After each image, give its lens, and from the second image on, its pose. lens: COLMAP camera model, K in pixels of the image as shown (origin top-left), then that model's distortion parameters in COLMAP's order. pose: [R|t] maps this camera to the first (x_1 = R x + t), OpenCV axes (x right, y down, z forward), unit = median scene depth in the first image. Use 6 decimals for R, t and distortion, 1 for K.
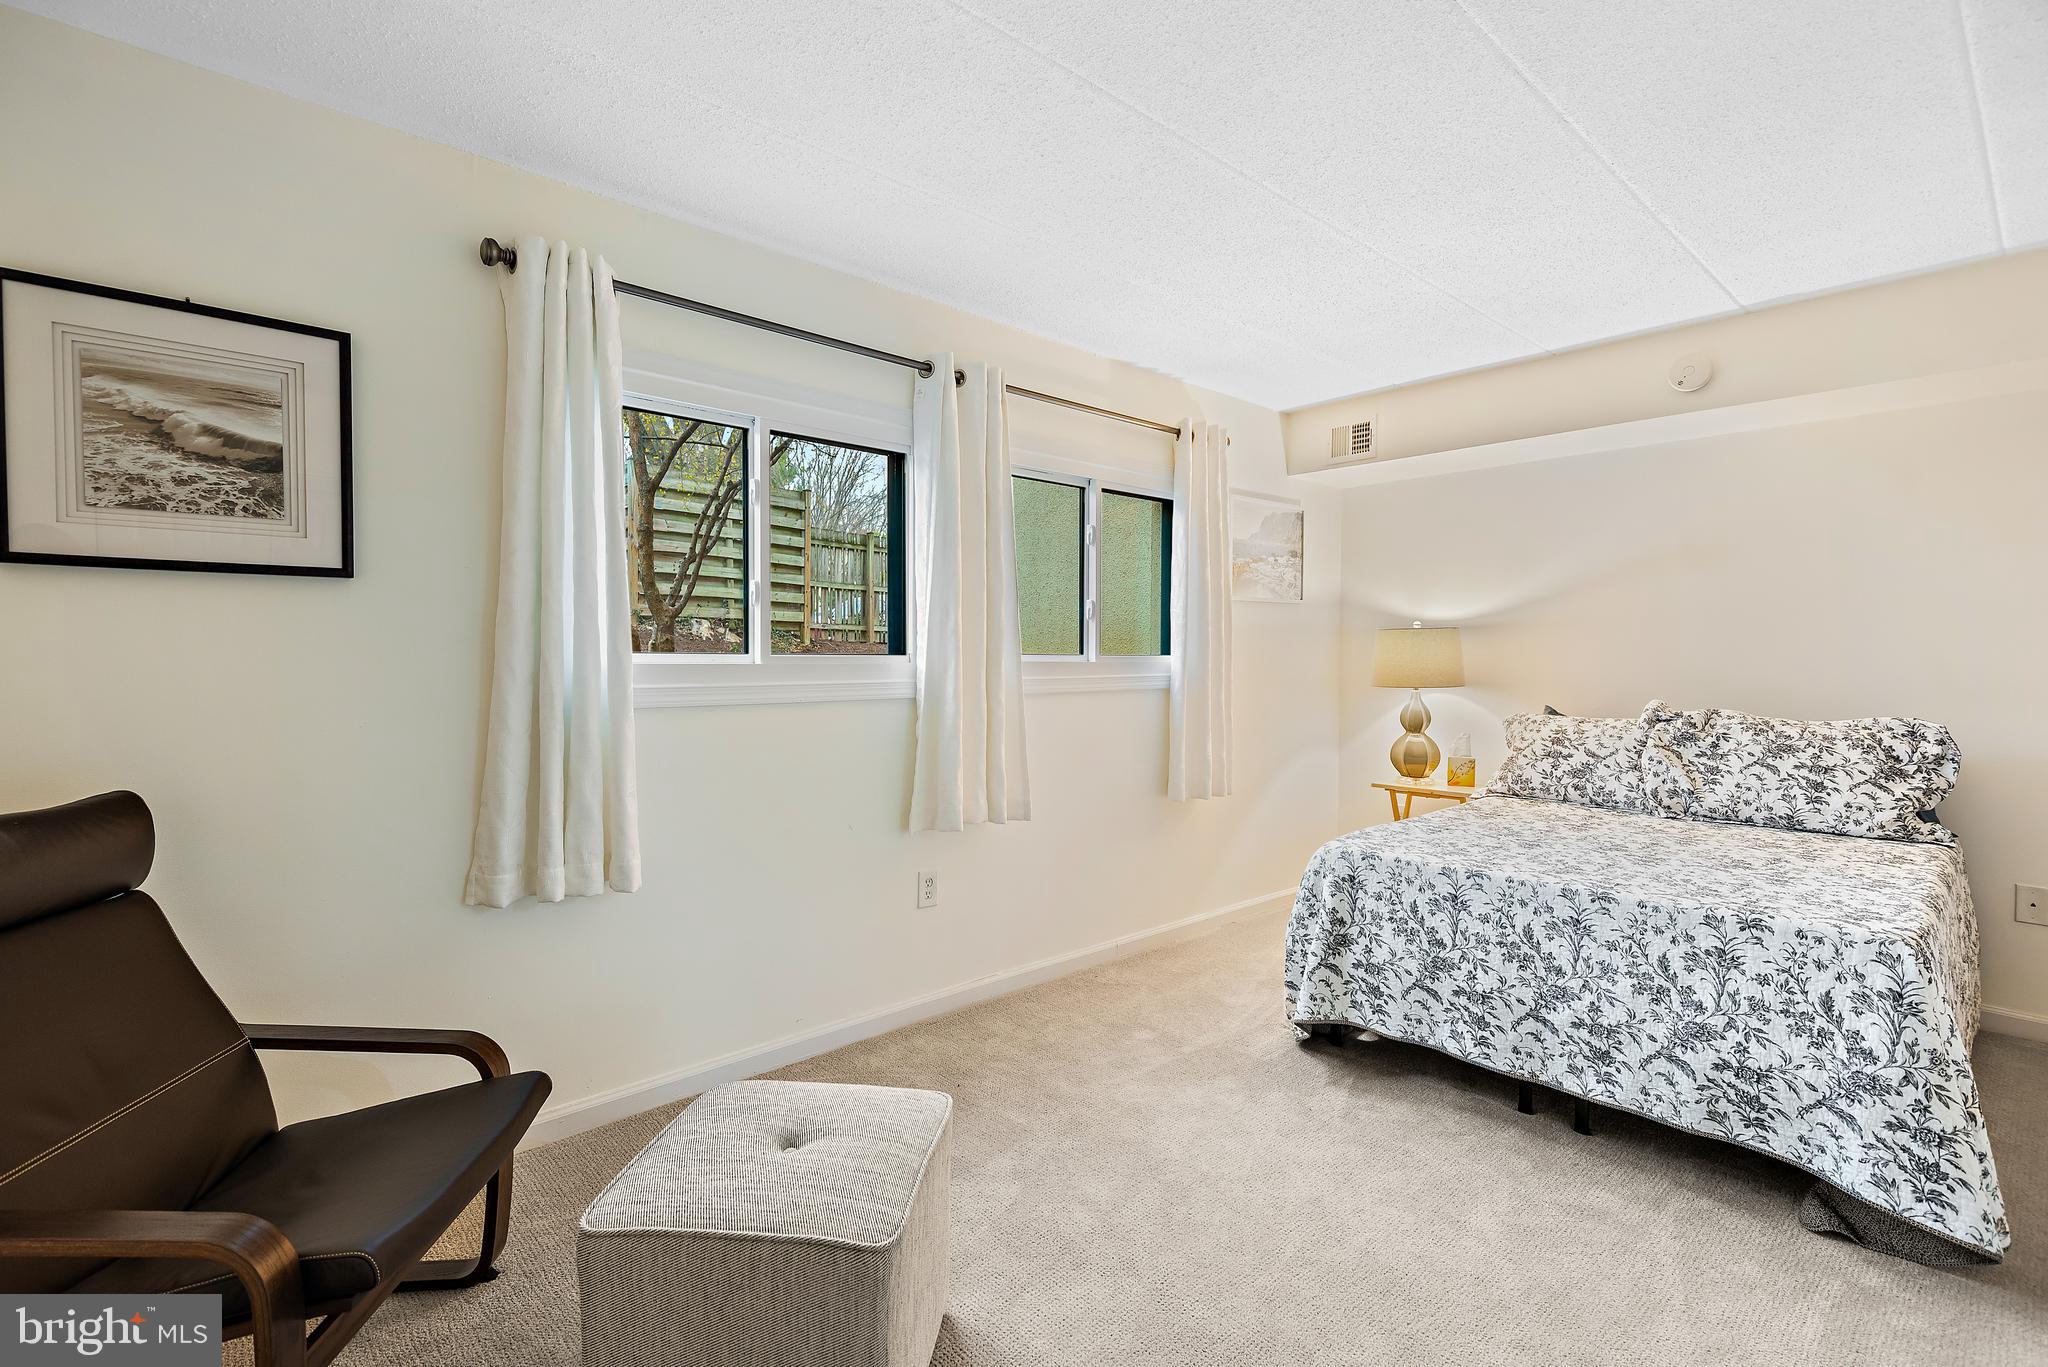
lens RADIAL K [[942.1, 0, 1024.0], [0, 942.1, 683.5], [0, 0, 1]] dist [0.001275, -0.010409]
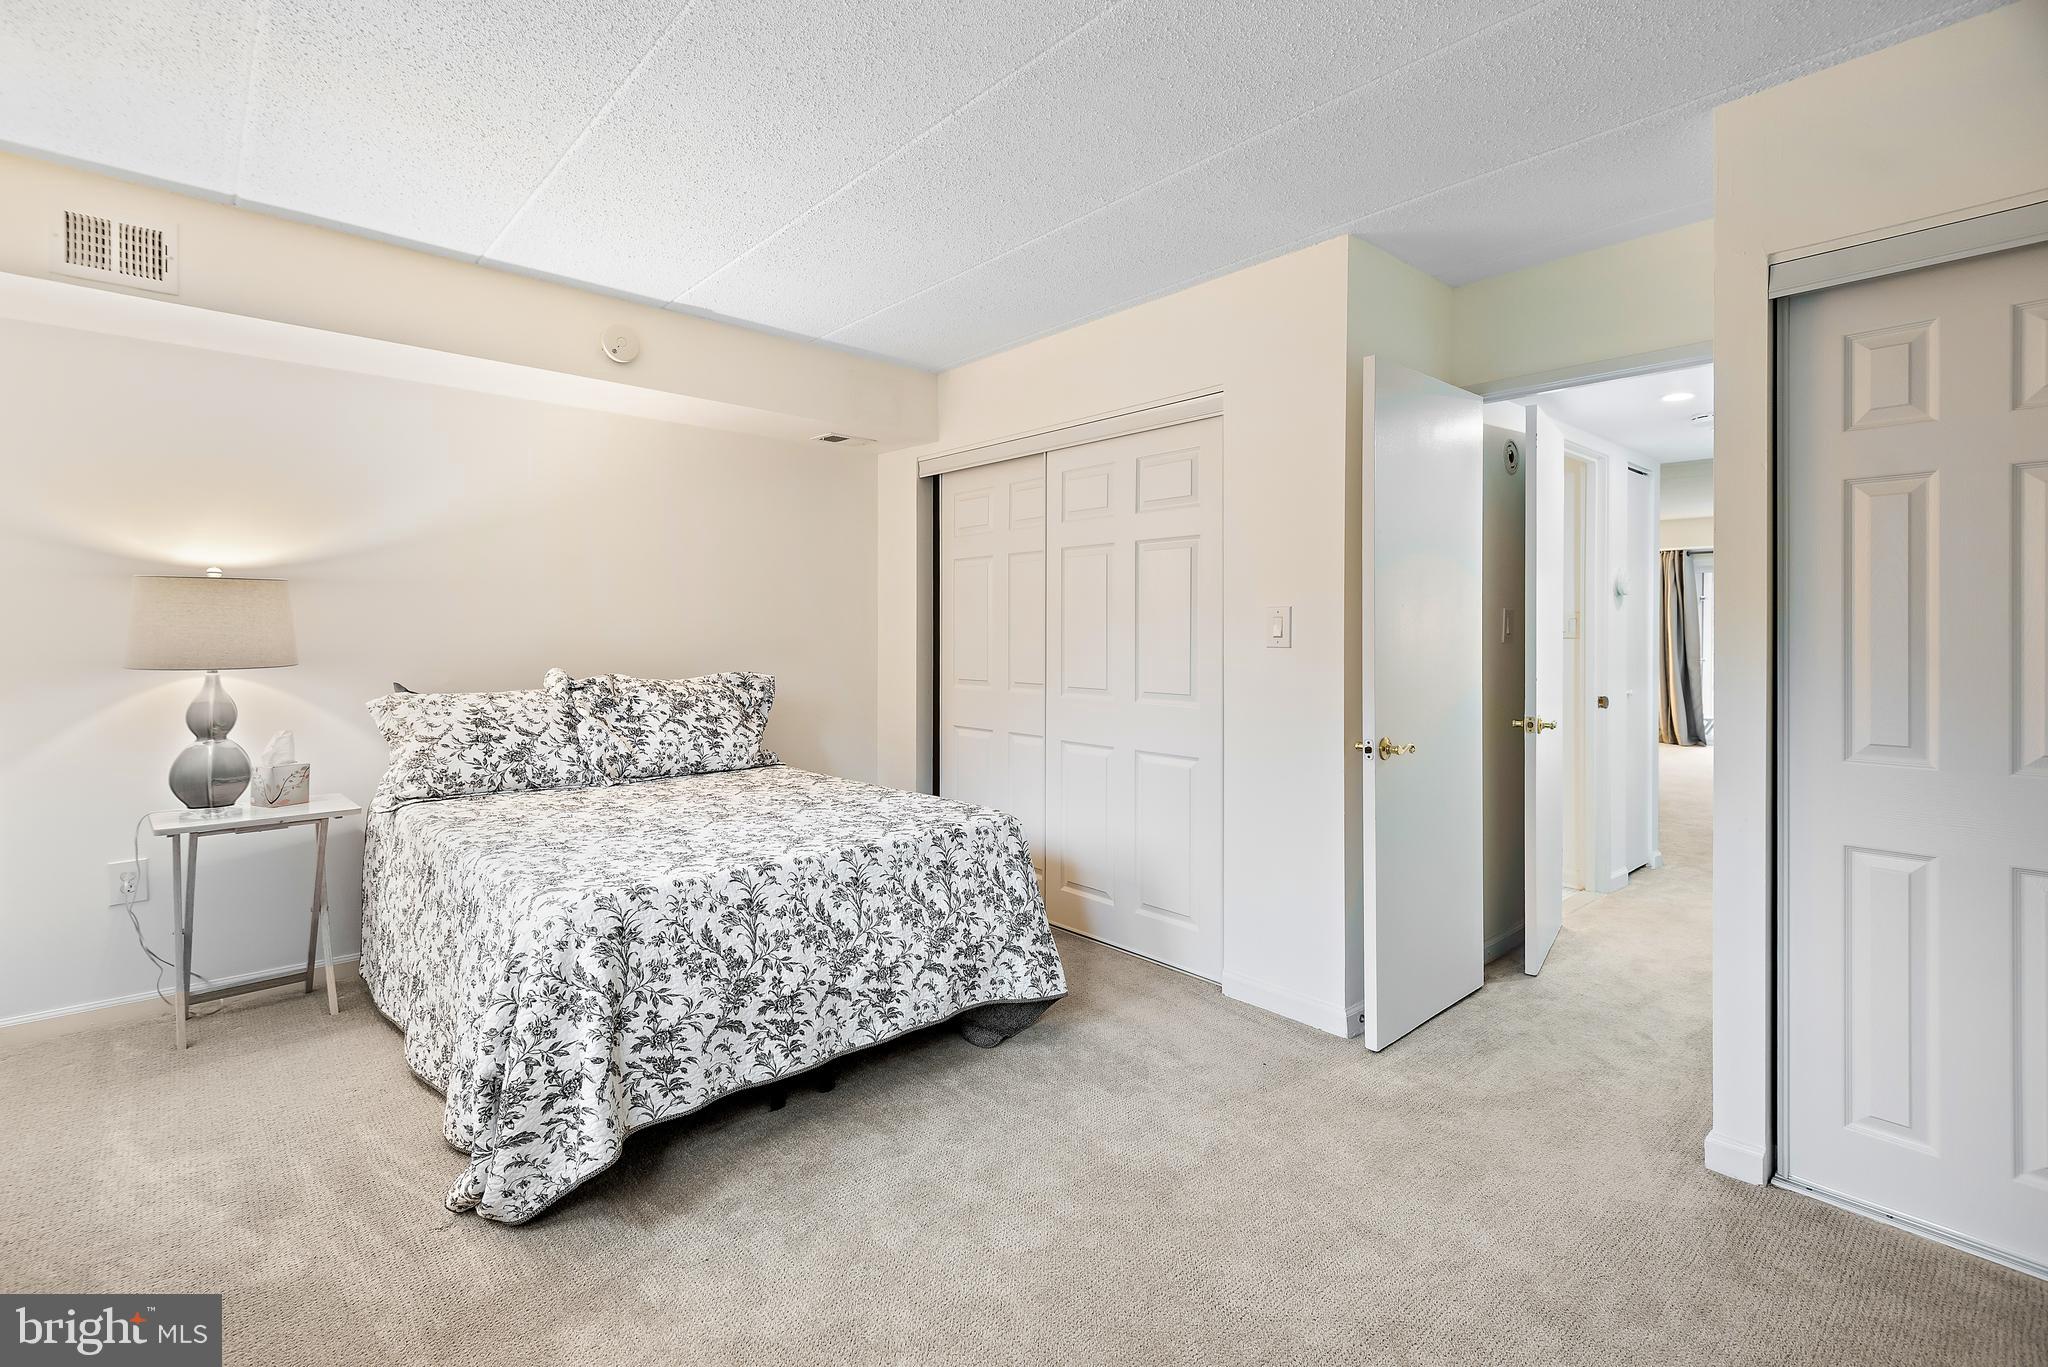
lens RADIAL K [[908.8, 0, 1030.4], [0, 908.8, 640.2], [0, 0, 1]] dist [0.011992, -0.000348]
pose [[-0.005714, -0.014779, 0.999874, -0.340895], [0.025314, 0.999568, 0.014919, -0.016986], [-0.999663, 0.025396, -0.005338, 0.673595]]
